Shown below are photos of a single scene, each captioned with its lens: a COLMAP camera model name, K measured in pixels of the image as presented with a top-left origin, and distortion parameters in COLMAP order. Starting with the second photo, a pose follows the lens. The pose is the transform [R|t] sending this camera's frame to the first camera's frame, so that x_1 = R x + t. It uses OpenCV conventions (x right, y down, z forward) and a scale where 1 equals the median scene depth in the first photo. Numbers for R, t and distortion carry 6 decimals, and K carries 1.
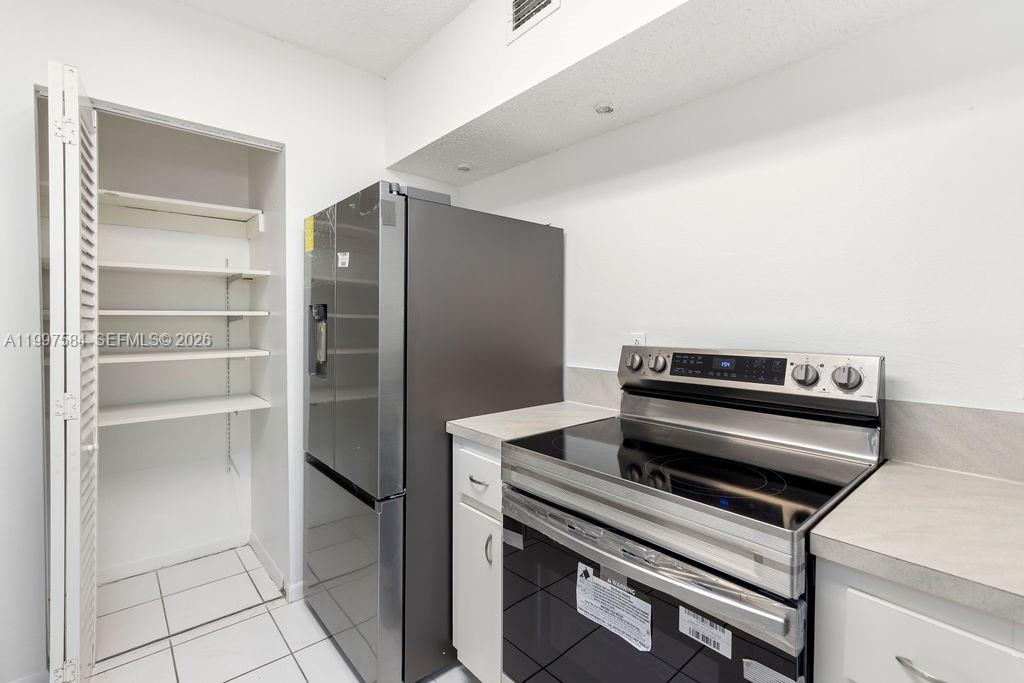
lens RADIAL K [[460.1, 0, 514.9], [0, 460.1, 327.9], [0, 0, 1]] dist [-0.000050, 0.000076]
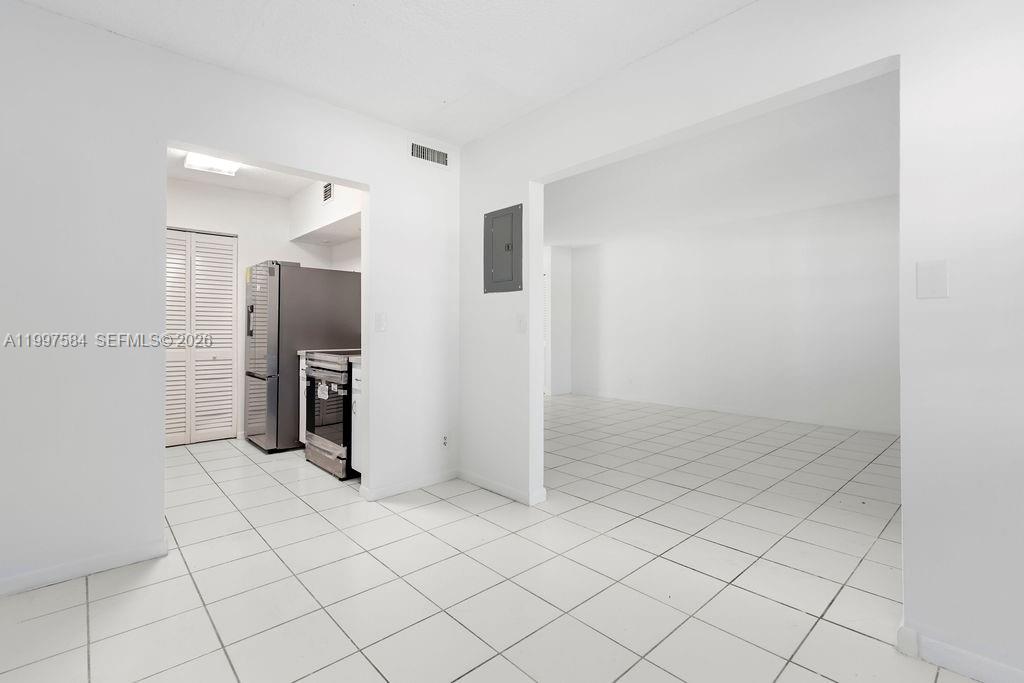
lens RADIAL K [[464.7, 0, 517.2], [0, 464.7, 328.6], [0, 0, 1]] dist [-0.000533, -0.000260]
pose [[0.999607, 0.000031, 0.028050, 0.996907], [0.000369, 0.999898, -0.014254, 0.115183], [-0.028048, 0.014258, 0.999505, -1.615964]]
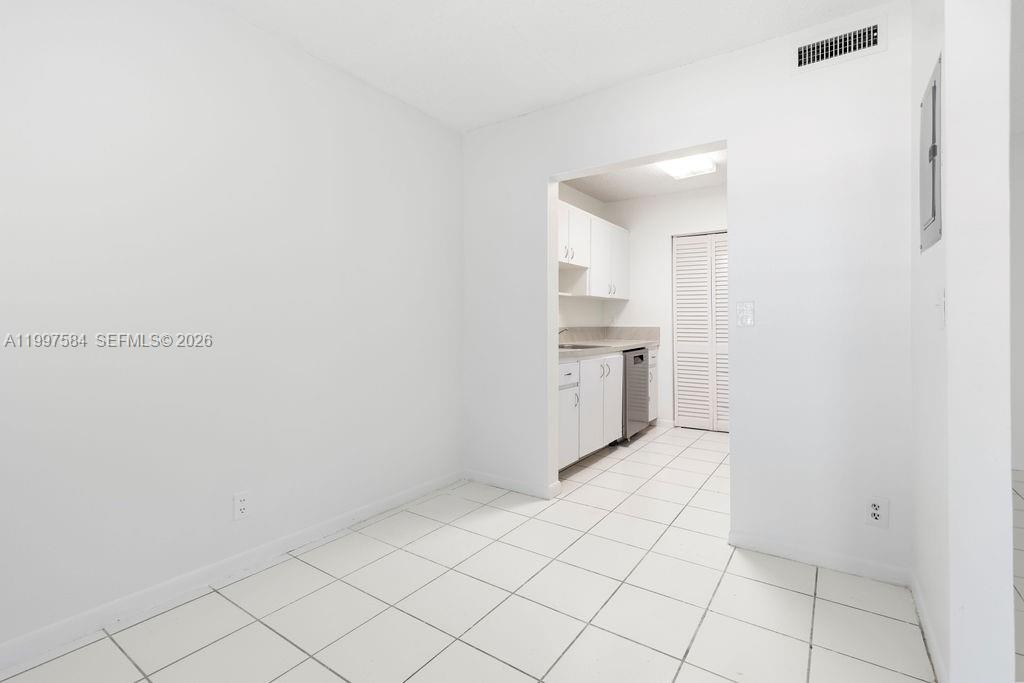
lens RADIAL K [[464.7, 0, 517.2], [0, 464.7, 328.6], [0, 0, 1]] dist [-0.000533, -0.000260]
pose [[0.245121, 0.006019, -0.969474, 1.693549], [-0.007069, 0.999965, 0.004421, 0.101928], [0.969467, 0.005769, 0.245155, -0.755198]]
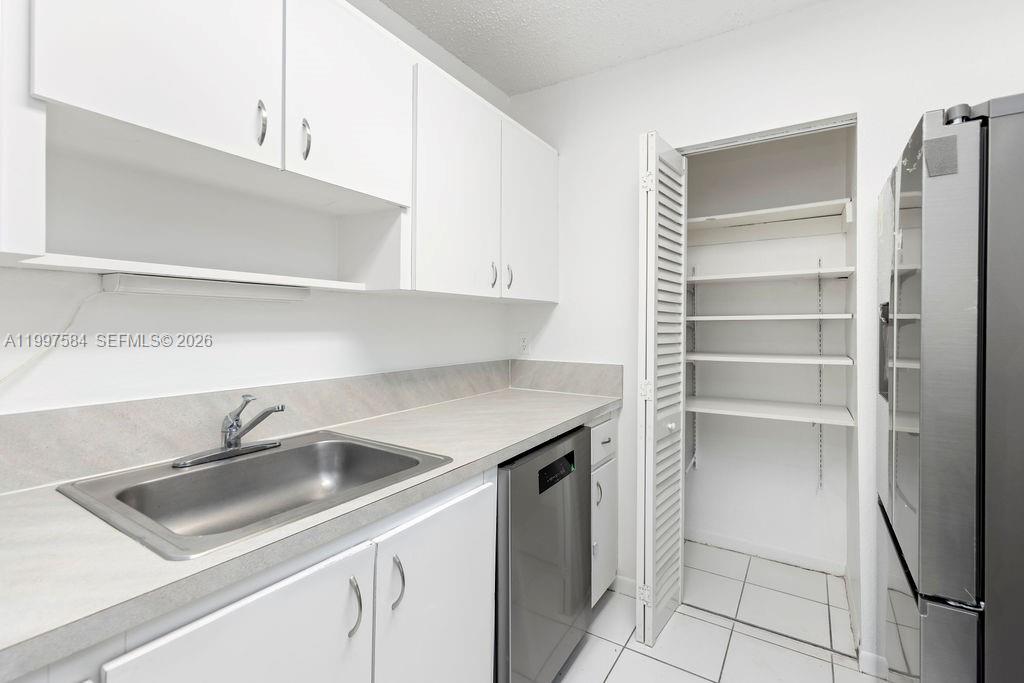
lens RADIAL K [[462.5, 0, 514.9], [0, 462.5, 322.9], [0, 0, 1]] dist [0.000950, -0.000227]
pose [[0.283113, -0.008987, -0.959045, 0.160921], [-0.010739, 0.999864, -0.012540, -0.001536], [0.959027, 0.013849, 0.282978, 0.220339]]
